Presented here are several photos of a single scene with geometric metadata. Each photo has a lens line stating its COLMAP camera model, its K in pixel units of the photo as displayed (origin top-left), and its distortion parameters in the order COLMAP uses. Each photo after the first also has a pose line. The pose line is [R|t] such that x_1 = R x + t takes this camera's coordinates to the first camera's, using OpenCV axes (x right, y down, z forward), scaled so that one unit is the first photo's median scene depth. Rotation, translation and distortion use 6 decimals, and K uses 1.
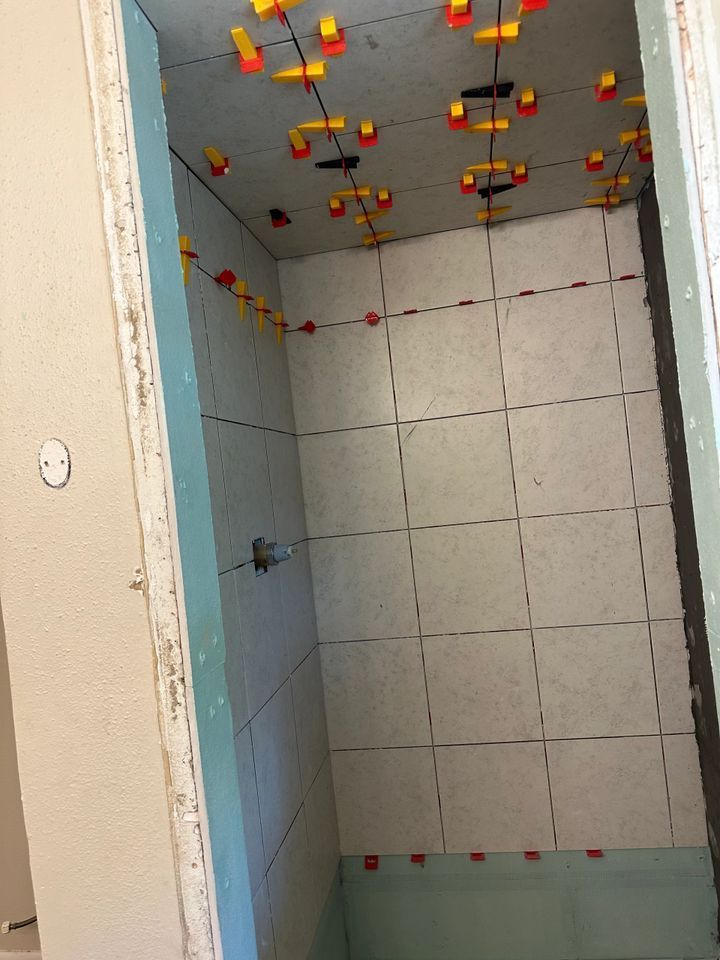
lens RADIAL K [[675.2, 0, 372.1], [0, 675.2, 478.4], [0, 0, 1]] dist [0.056157, -0.084938]
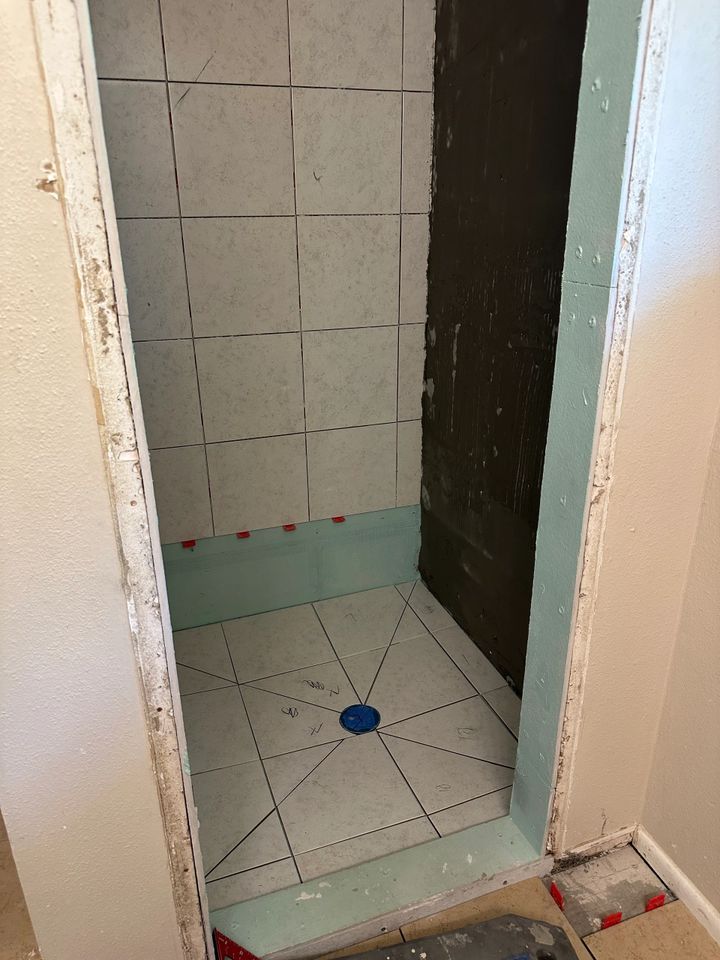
lens RADIAL K [[675.2, 0, 351.0], [0, 675.2, 489.1], [0, 0, 1]] dist [0.056157, -0.084938]
pose [[0.876289, -0.086933, 0.473879, -0.218647], [-0.088166, 0.938042, 0.335119, 0.095026], [-0.473651, -0.335441, 0.814330, 0.030226]]
